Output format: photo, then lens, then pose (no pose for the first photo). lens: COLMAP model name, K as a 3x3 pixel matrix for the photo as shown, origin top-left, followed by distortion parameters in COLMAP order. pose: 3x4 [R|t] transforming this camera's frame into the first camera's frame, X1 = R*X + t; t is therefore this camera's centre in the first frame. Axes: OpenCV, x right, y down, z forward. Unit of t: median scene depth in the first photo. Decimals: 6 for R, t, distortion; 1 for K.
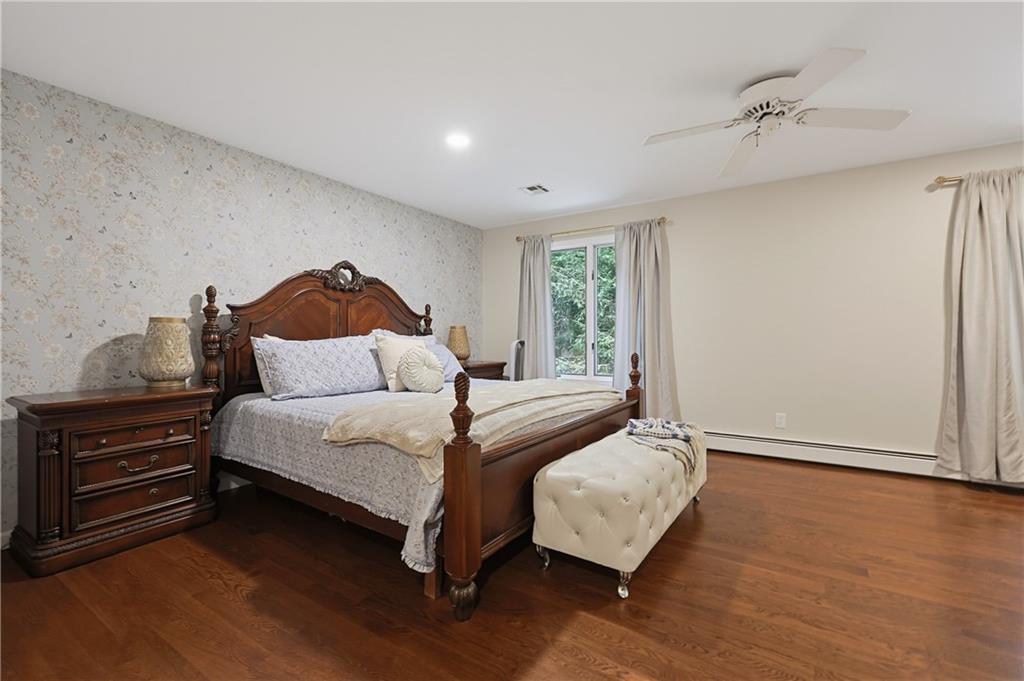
lens RADIAL K [[442.8, 0, 508.7], [0, 442.8, 337.8], [0, 0, 1]] dist [-0.010383, 0.000356]
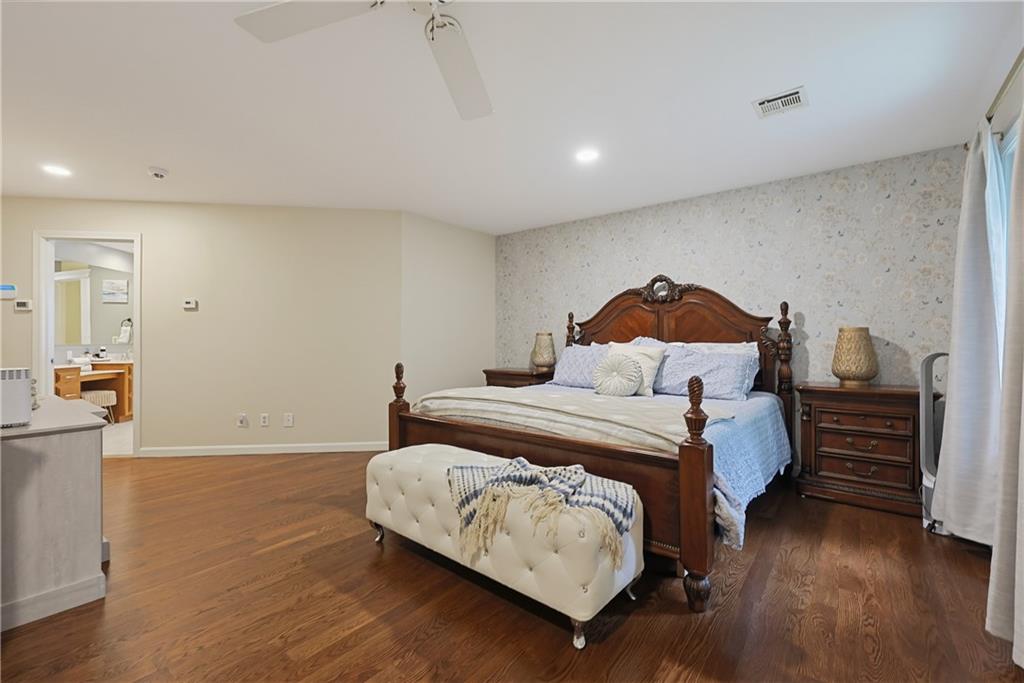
lens RADIAL K [[410.2, 0, 507.9], [0, 410.2, 344.4], [0, 0, 1]] dist [-0.003560, -0.000549]
pose [[-0.073381, 0.008716, -0.997266, 0.825026], [0.001934, 0.999961, 0.008597, -0.010540], [0.997302, -0.001298, -0.073395, 0.833656]]
